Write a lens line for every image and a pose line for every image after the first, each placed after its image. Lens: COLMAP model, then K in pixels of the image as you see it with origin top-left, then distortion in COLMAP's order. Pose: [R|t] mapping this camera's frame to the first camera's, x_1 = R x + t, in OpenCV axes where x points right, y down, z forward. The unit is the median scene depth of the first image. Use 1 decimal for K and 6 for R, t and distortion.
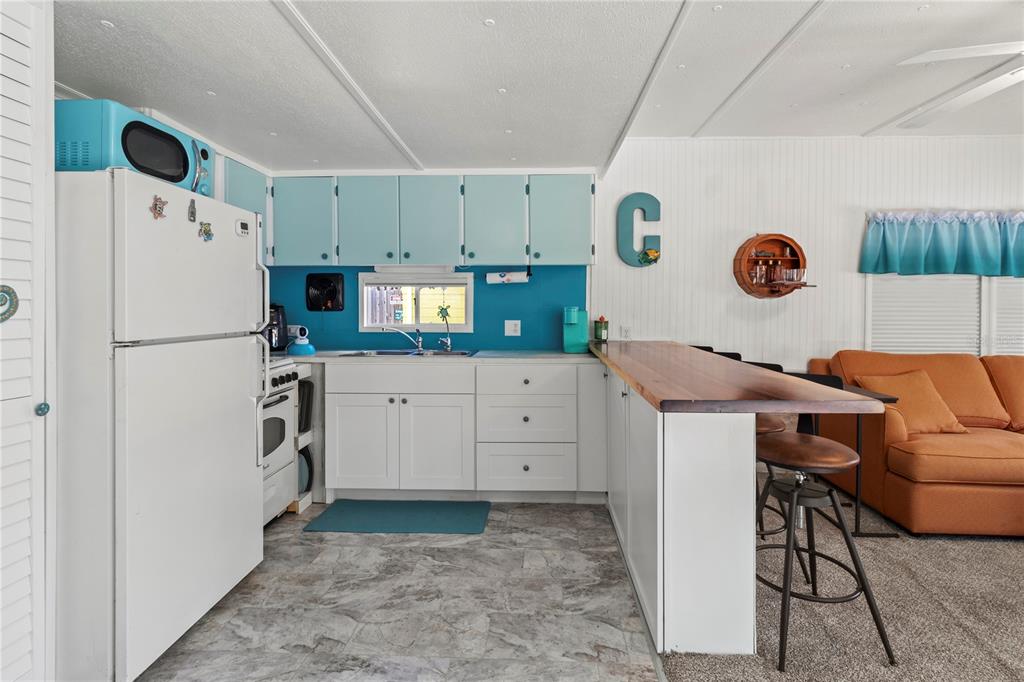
lens RADIAL K [[487.1, 0, 522.2], [0, 487.1, 306.4], [0, 0, 1]] dist [0.001866, -0.000099]
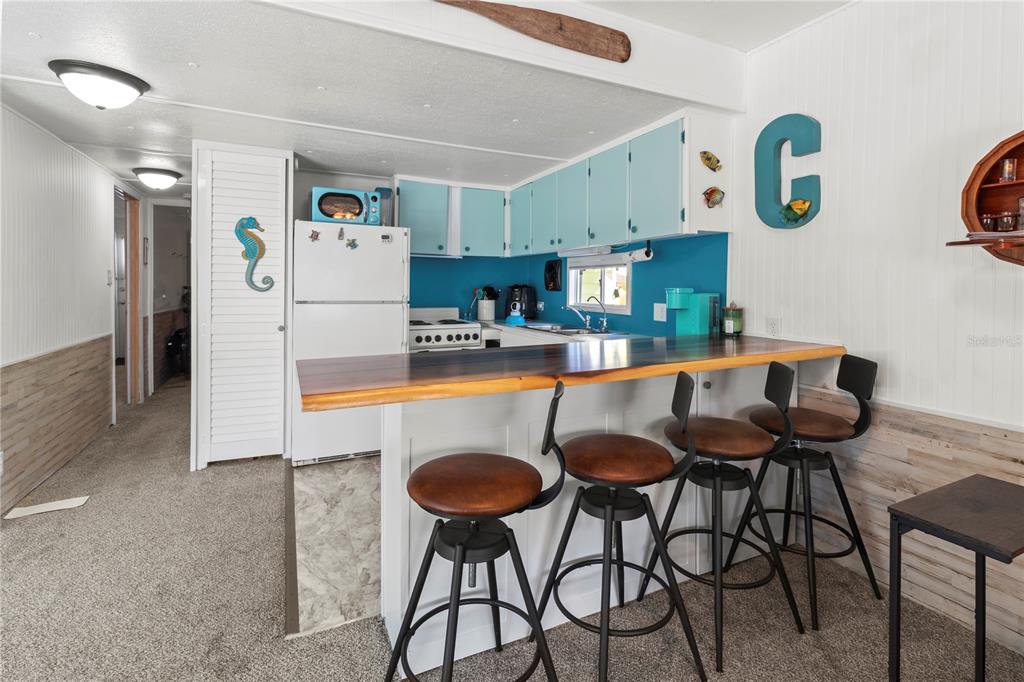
lens RADIAL K [[487.1, 0, 524.1], [0, 487.1, 286.6], [0, 0, 1]] dist [0.001866, -0.000099]
pose [[0.466690, 0.002036, -0.884419, 0.663135], [-0.007925, 0.999967, -0.001881, 0.002193], [0.884386, 0.007887, 0.466690, 0.380139]]
